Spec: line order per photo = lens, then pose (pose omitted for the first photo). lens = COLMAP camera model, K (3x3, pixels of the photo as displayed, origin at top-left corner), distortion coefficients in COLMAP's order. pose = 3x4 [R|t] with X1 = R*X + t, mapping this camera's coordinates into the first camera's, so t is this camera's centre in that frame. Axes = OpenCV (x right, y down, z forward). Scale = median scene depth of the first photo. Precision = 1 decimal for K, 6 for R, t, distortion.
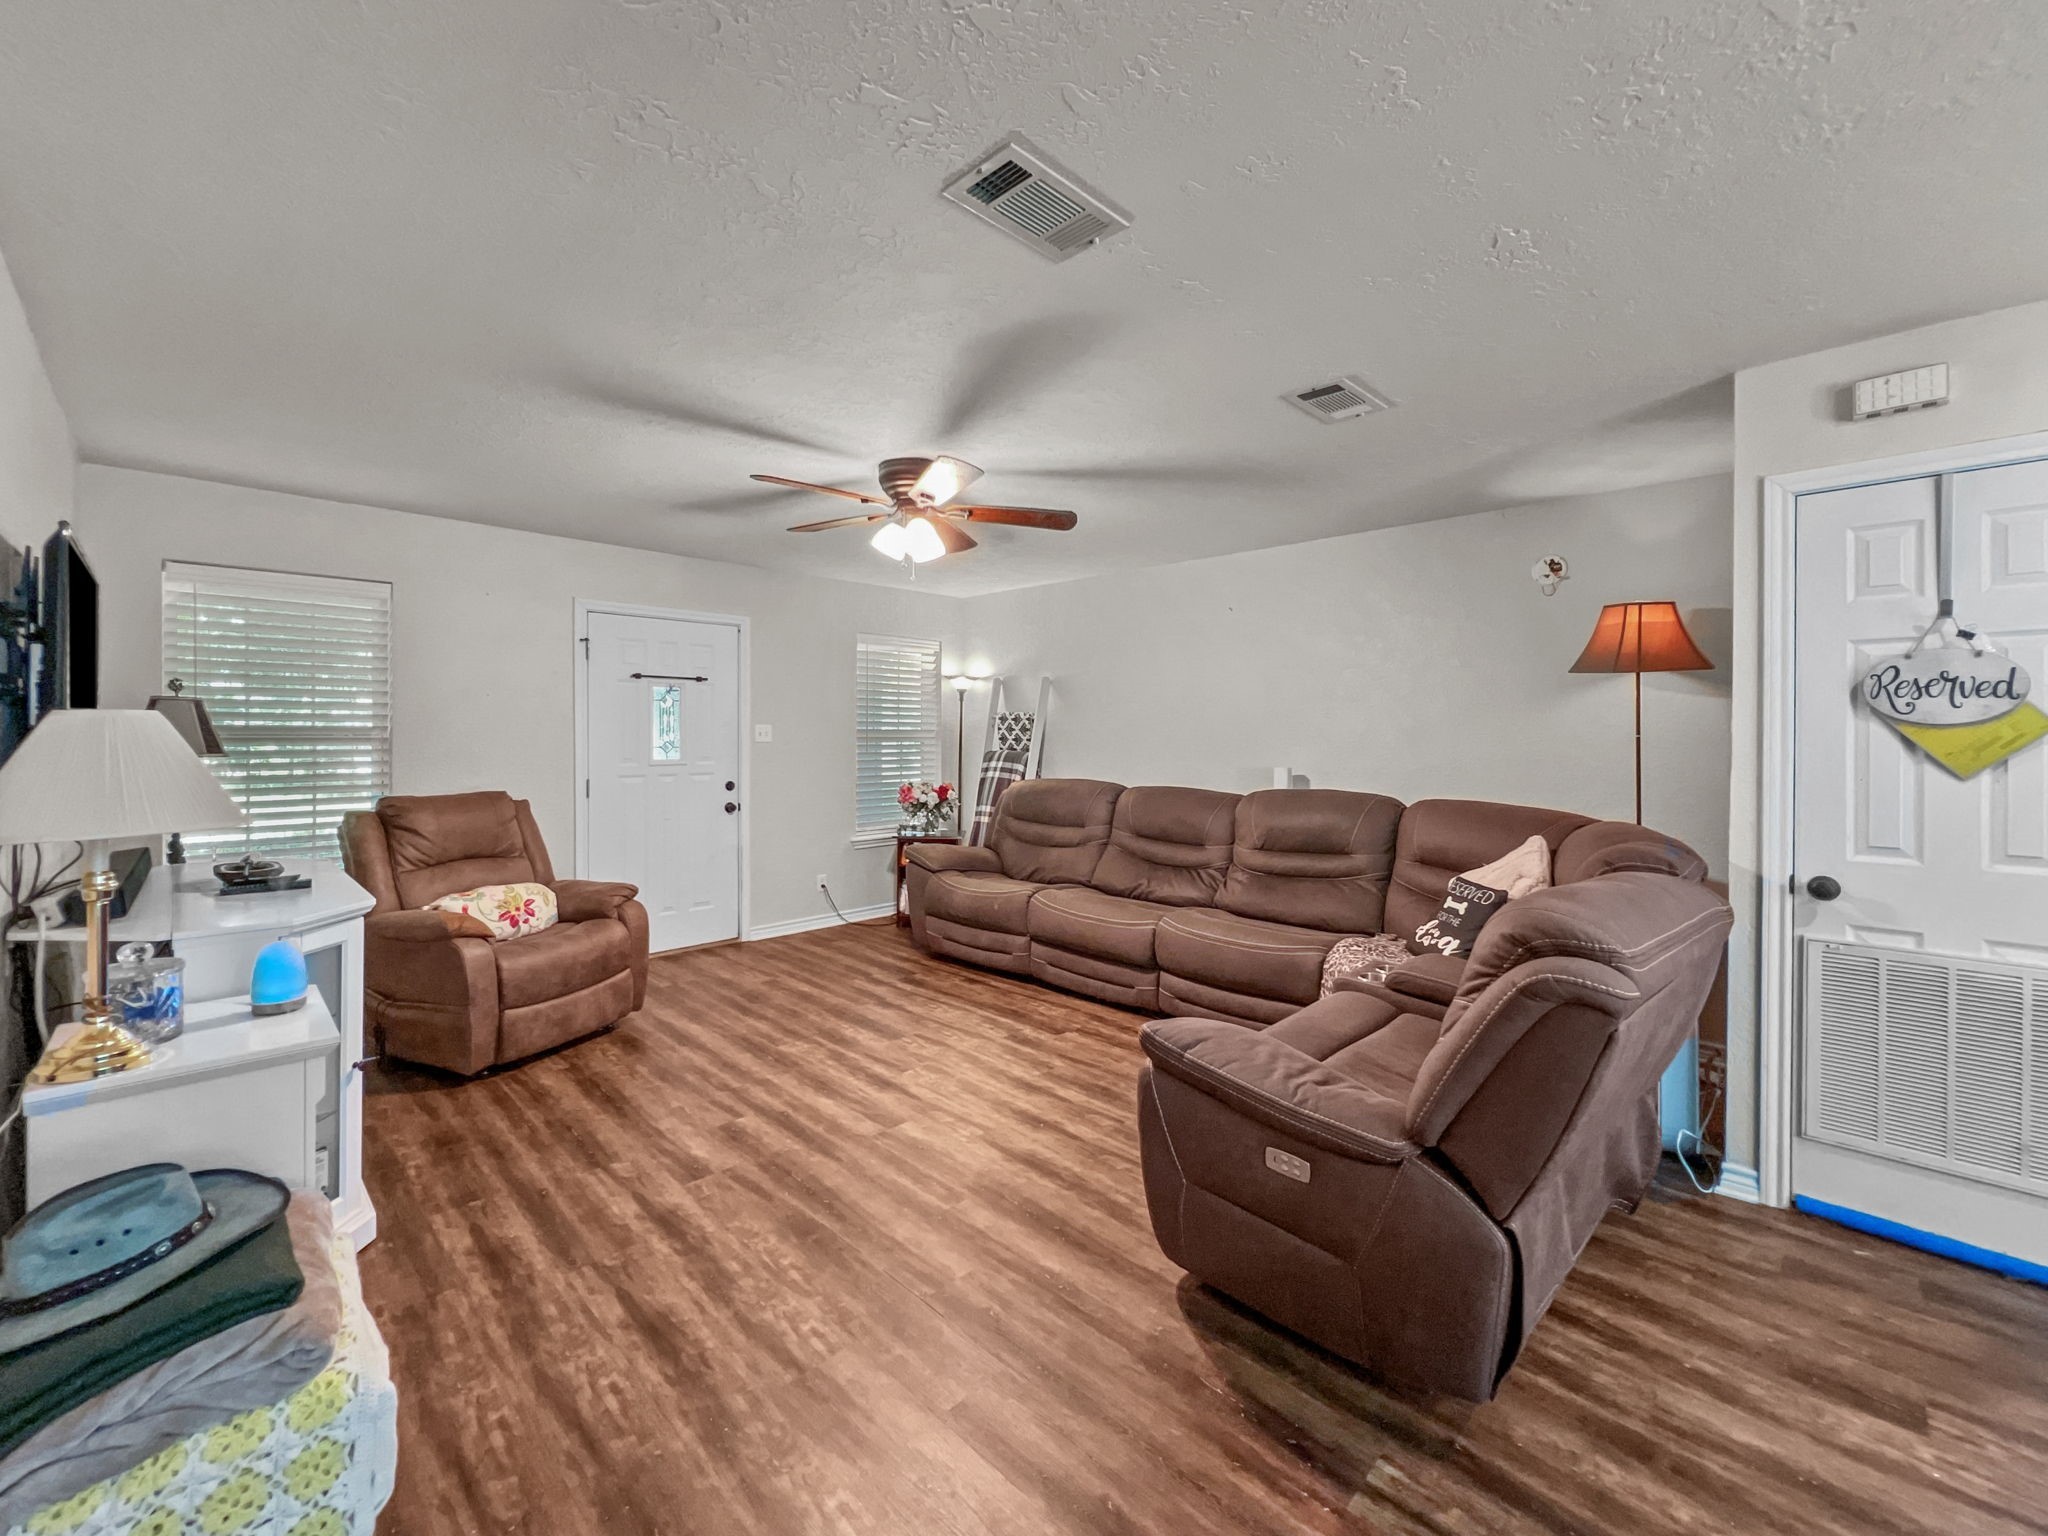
lens RADIAL K [[824.7, 0, 1005.7], [0, 824.7, 738.0], [0, 0, 1]] dist [-0.003168, 0.000230]
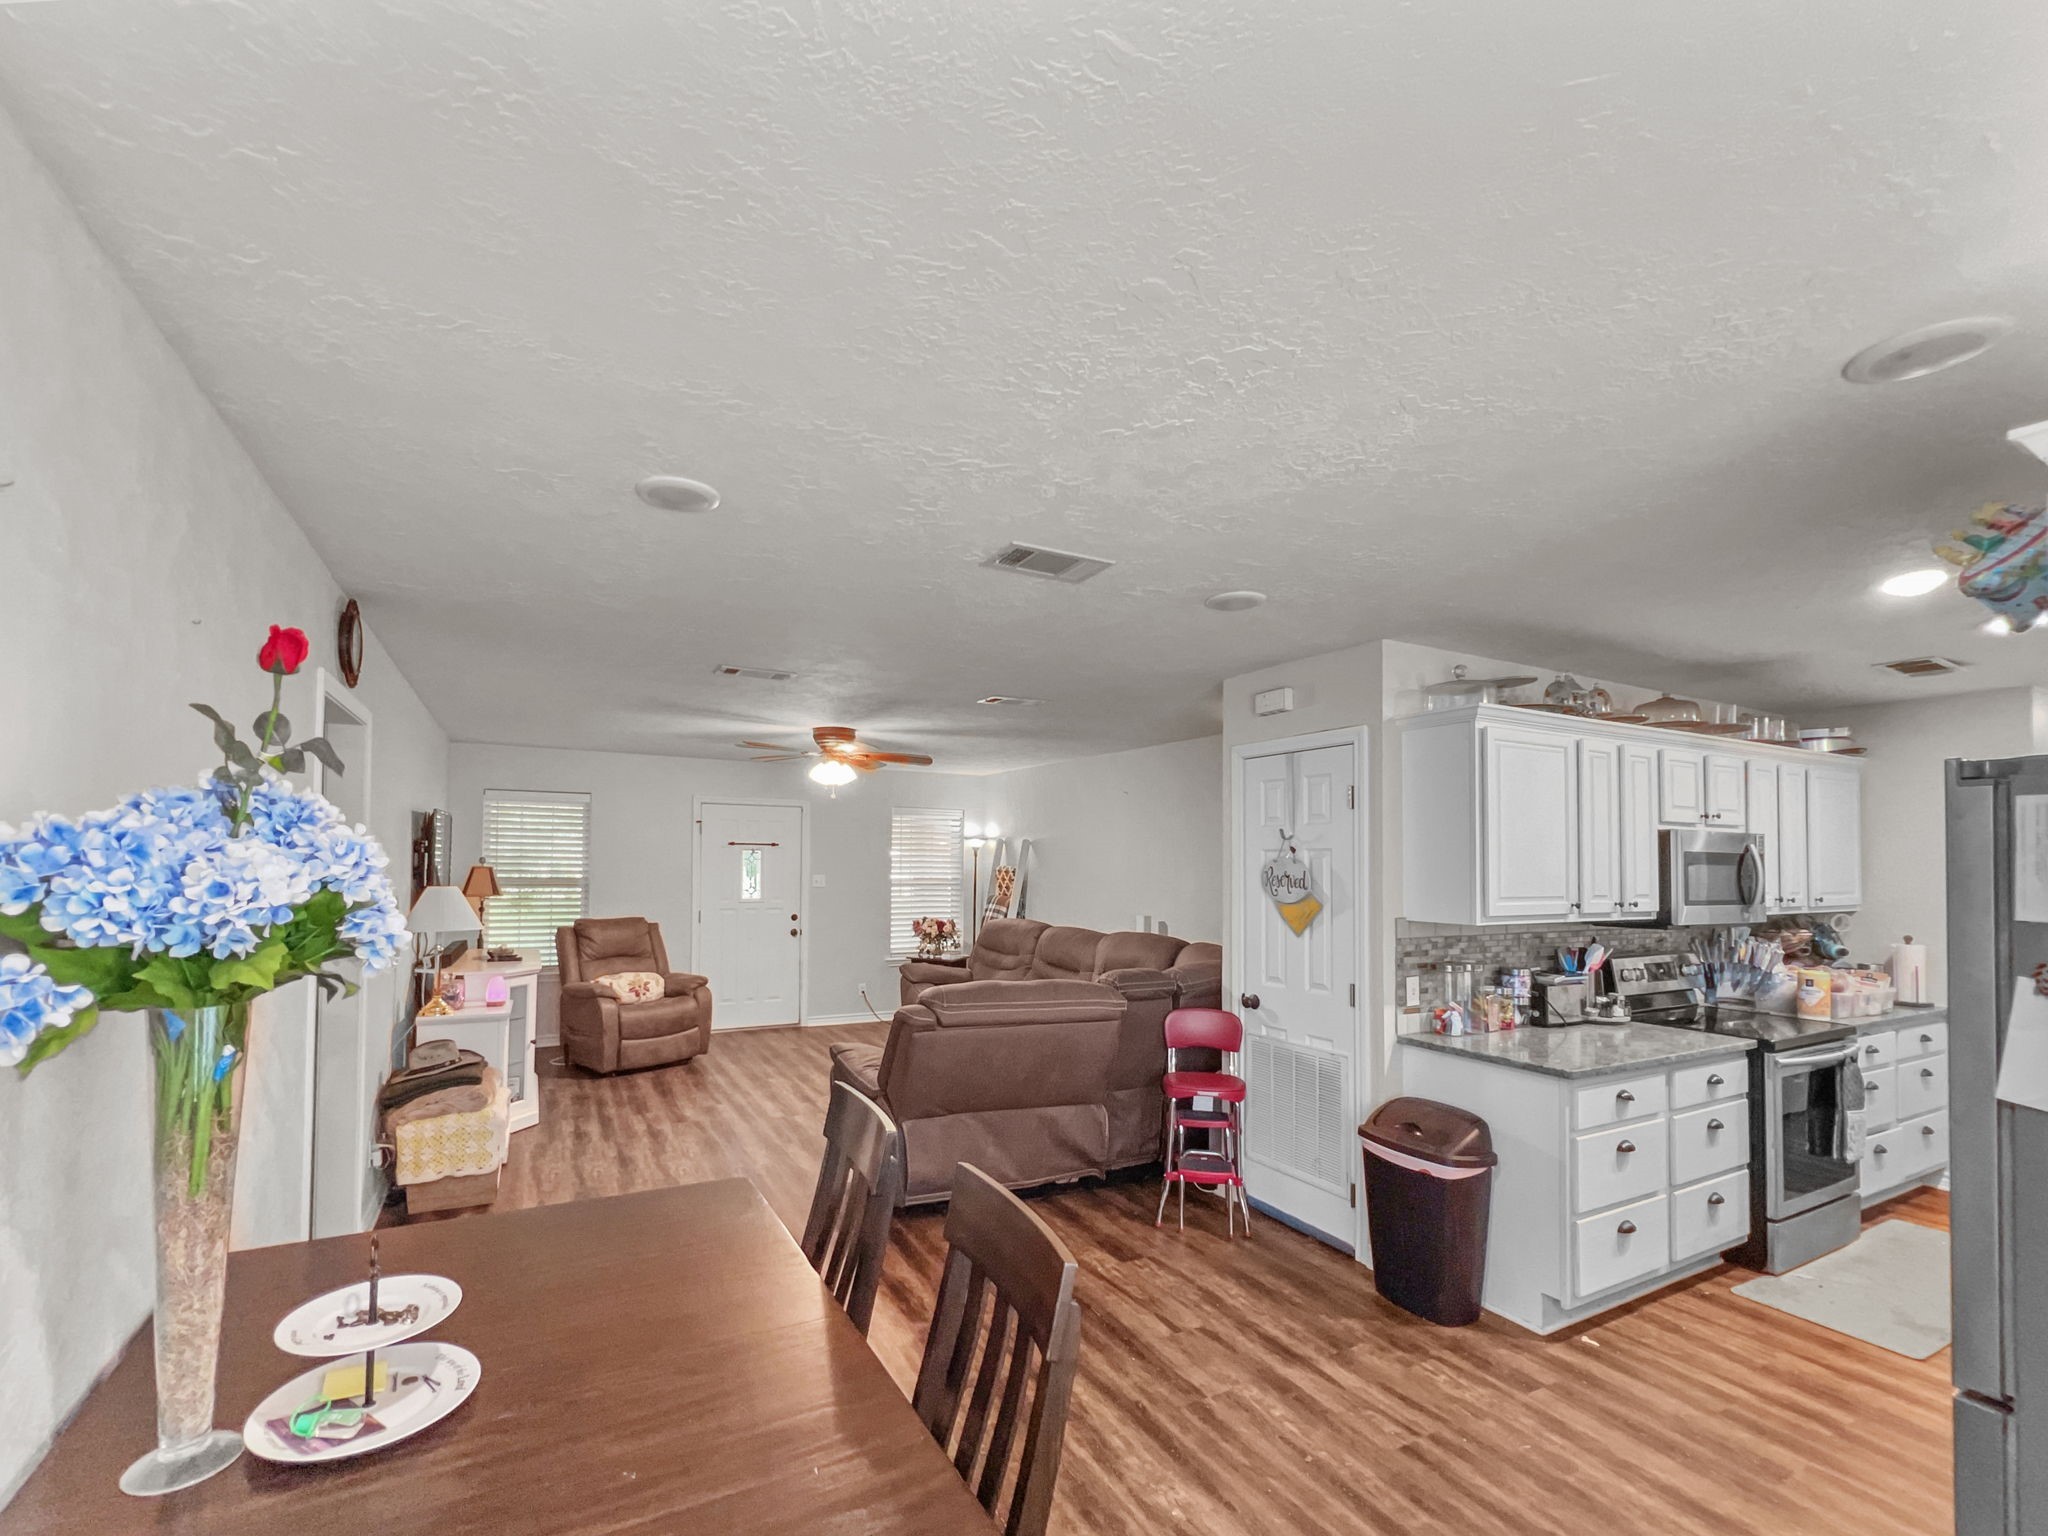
lens RADIAL K [[881.3, 0, 975.9], [0, 881.3, 839.2], [0, 0, 1]] dist [-0.003376, -0.000510]
pose [[0.947822, -0.000800, -0.318799, 0.687463], [-0.009303, 0.999502, -0.030167, -0.052868], [0.318664, 0.031559, 0.947342, -0.549626]]
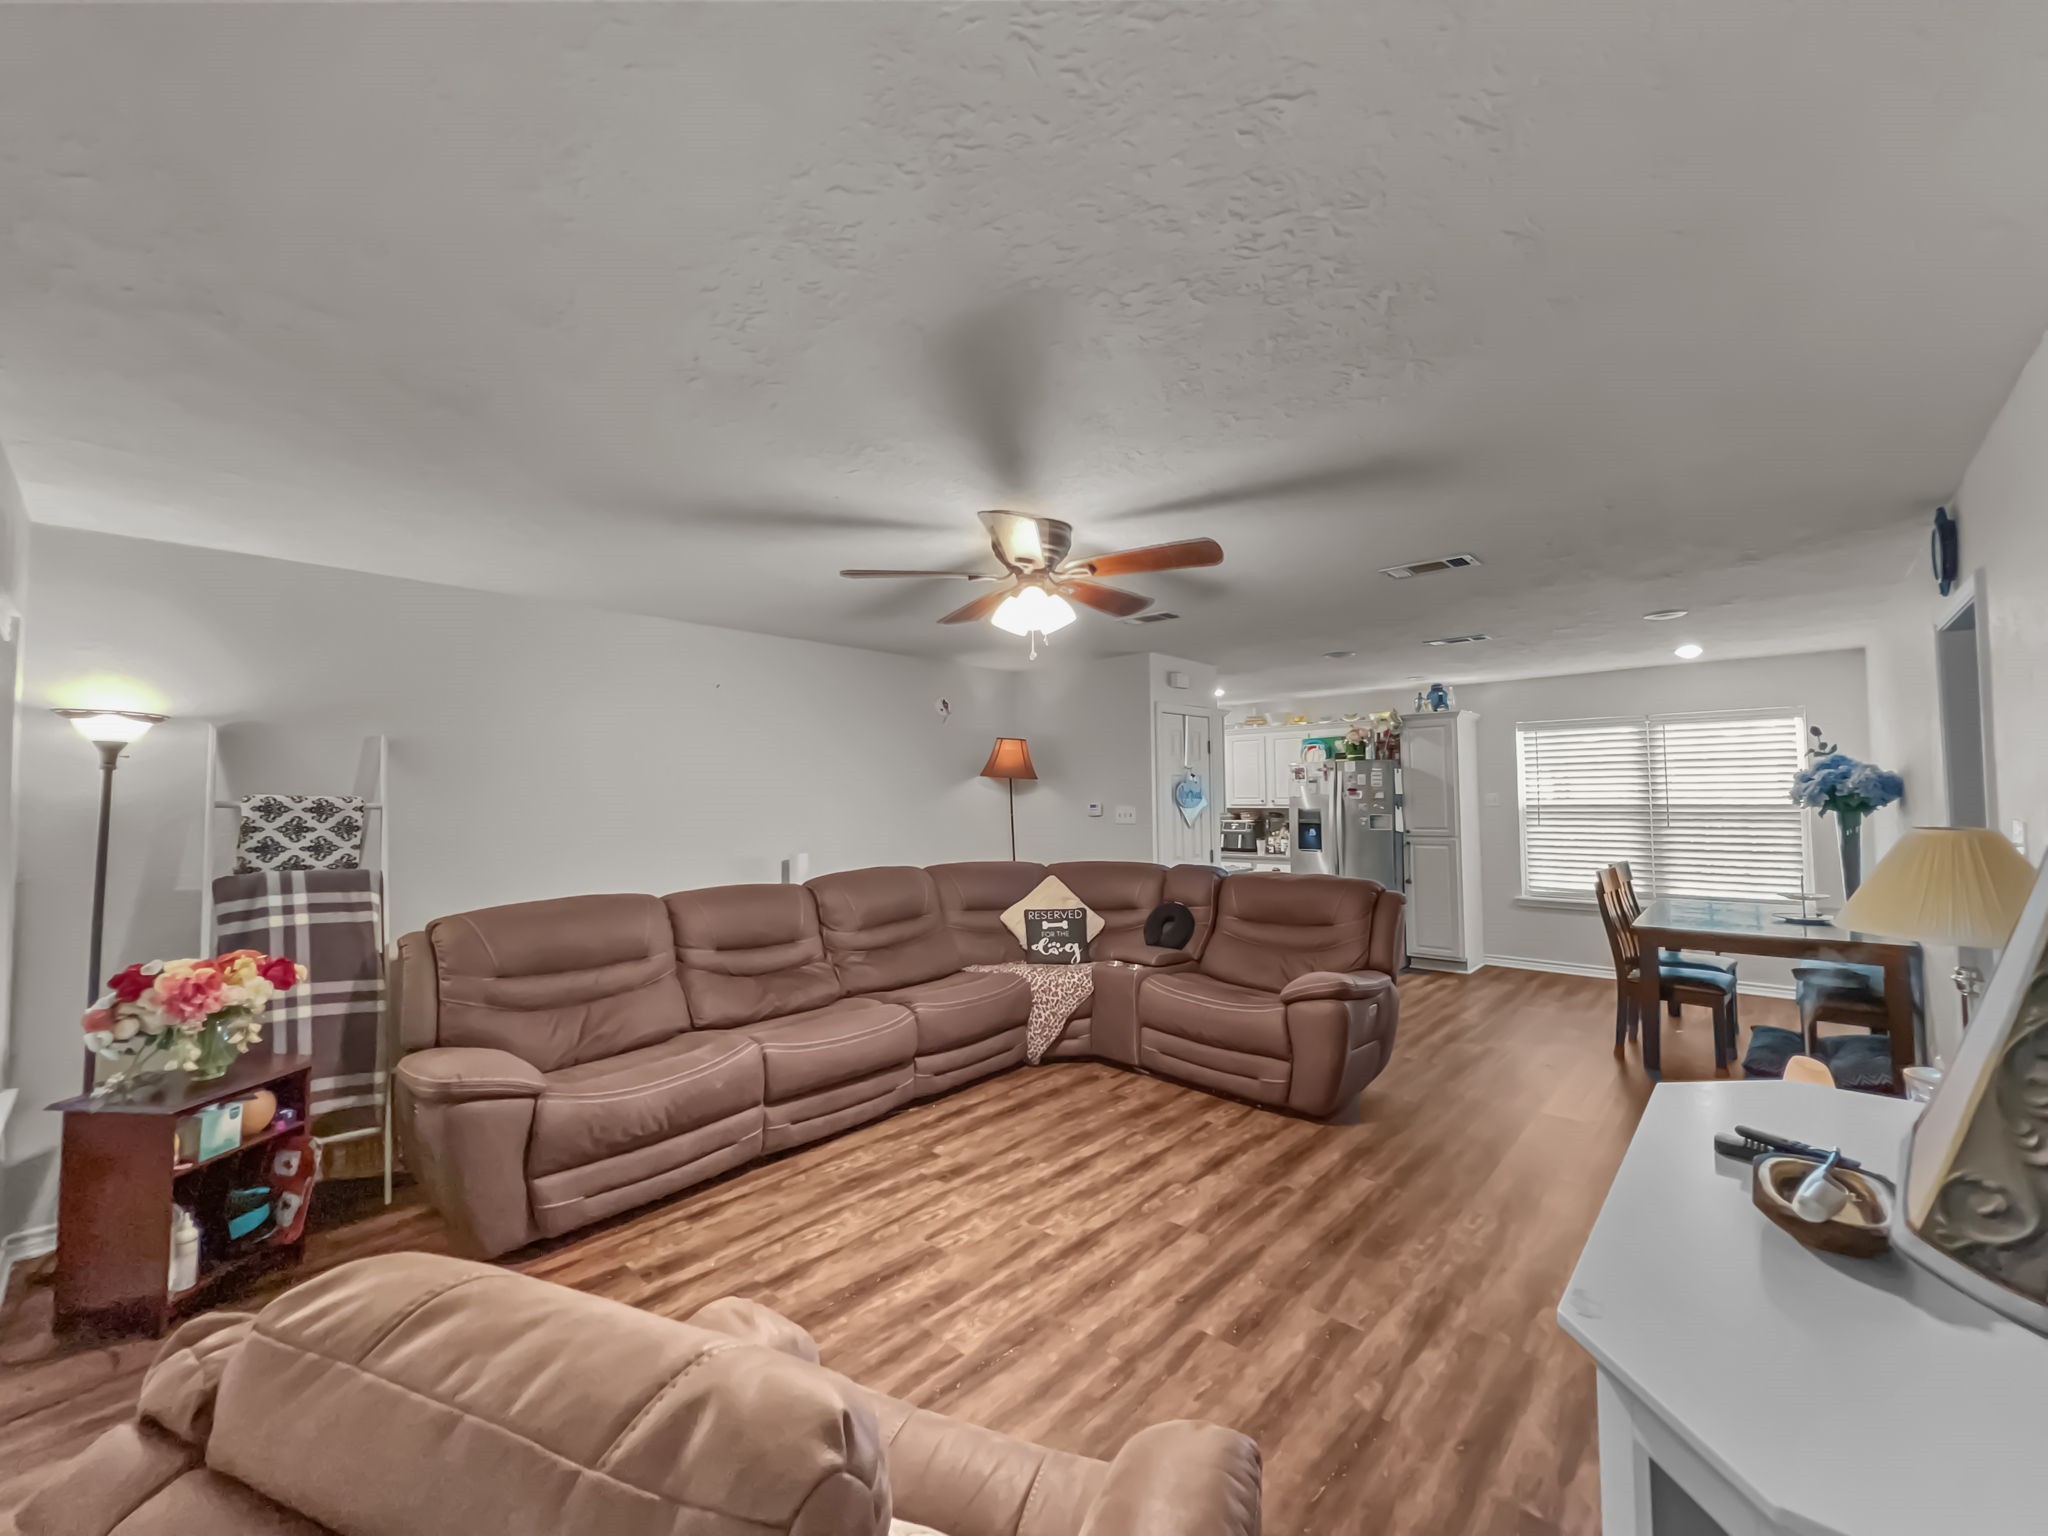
lens RADIAL K [[824.7, 0, 1024.4], [0, 824.7, 764.7], [0, 0, 1]] dist [-0.003168, 0.000230]
pose [[-0.035927, 0.035823, 0.998712, -0.895951], [0.017498, 0.999227, -0.035212, -0.042129], [-0.999201, 0.016211, -0.036526, 0.957296]]
